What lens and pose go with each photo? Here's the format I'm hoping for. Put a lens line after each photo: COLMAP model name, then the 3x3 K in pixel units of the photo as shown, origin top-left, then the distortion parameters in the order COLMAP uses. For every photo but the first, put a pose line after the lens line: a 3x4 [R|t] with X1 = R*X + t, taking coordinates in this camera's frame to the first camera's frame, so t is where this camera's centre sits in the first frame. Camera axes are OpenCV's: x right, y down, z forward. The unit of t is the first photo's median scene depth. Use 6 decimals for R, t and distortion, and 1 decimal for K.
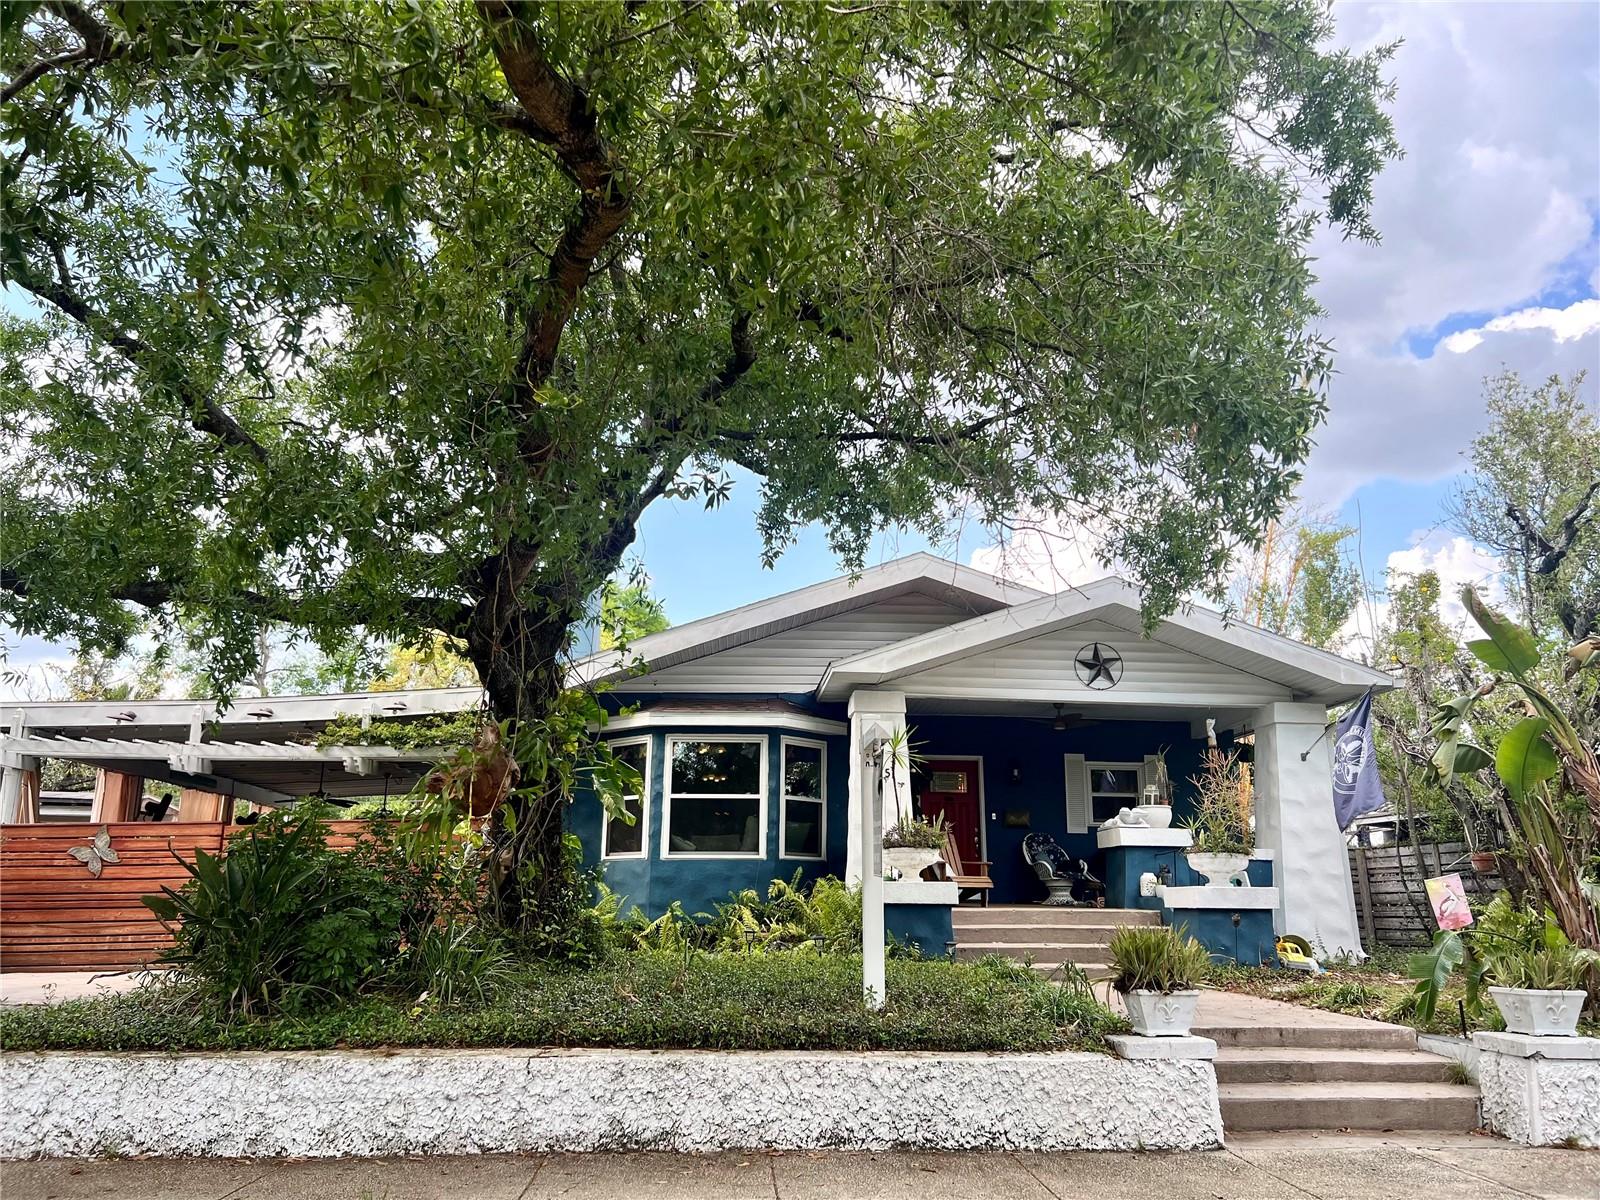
lens RADIAL K [[1184.5, 0, 800.0], [0, 1184.5, 600.0], [0, 0, 1]] dist [0.082378, -0.211699]
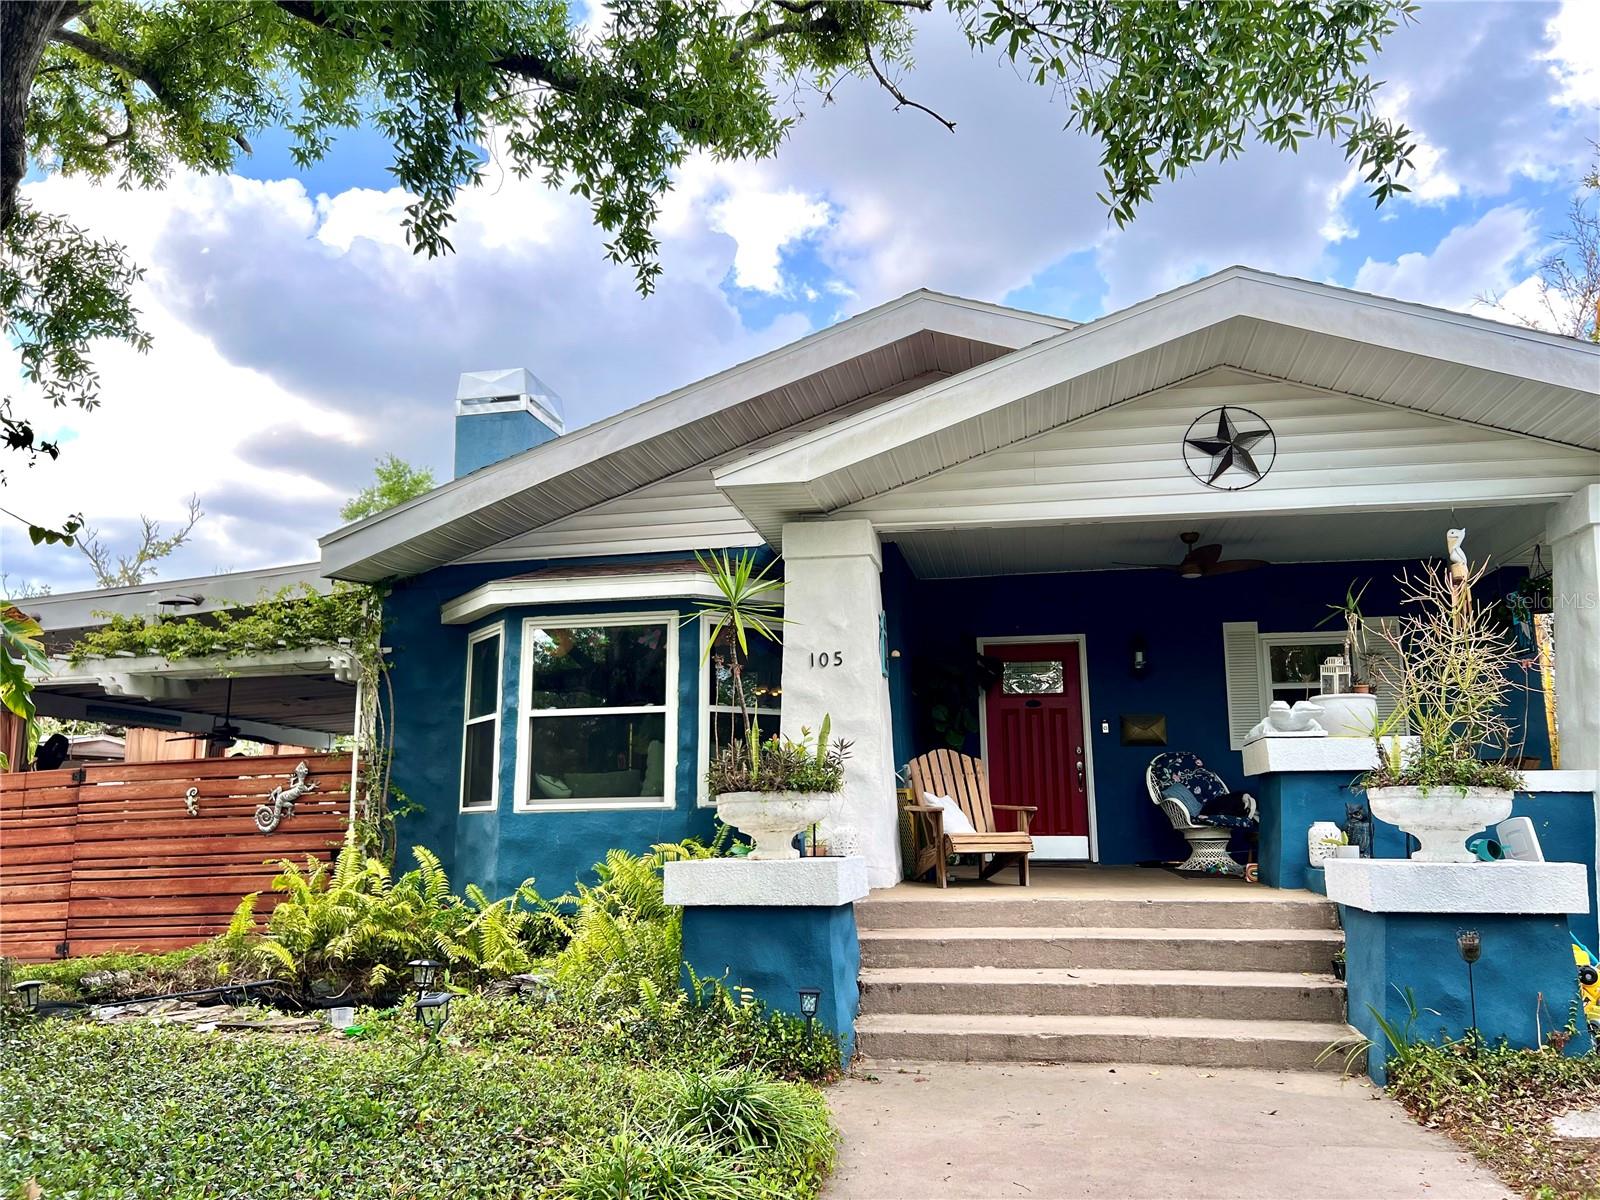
lens RADIAL K [[1184.5, 0, 800.0], [0, 1184.5, 600.0], [0, 0, 1]] dist [0.082378, -0.211699]
pose [[0.970069, -0.060118, -0.235269, 0.184514], [0.074011, 0.995969, 0.050668, 0.082729], [0.231274, -0.066563, 0.970609, 0.417572]]
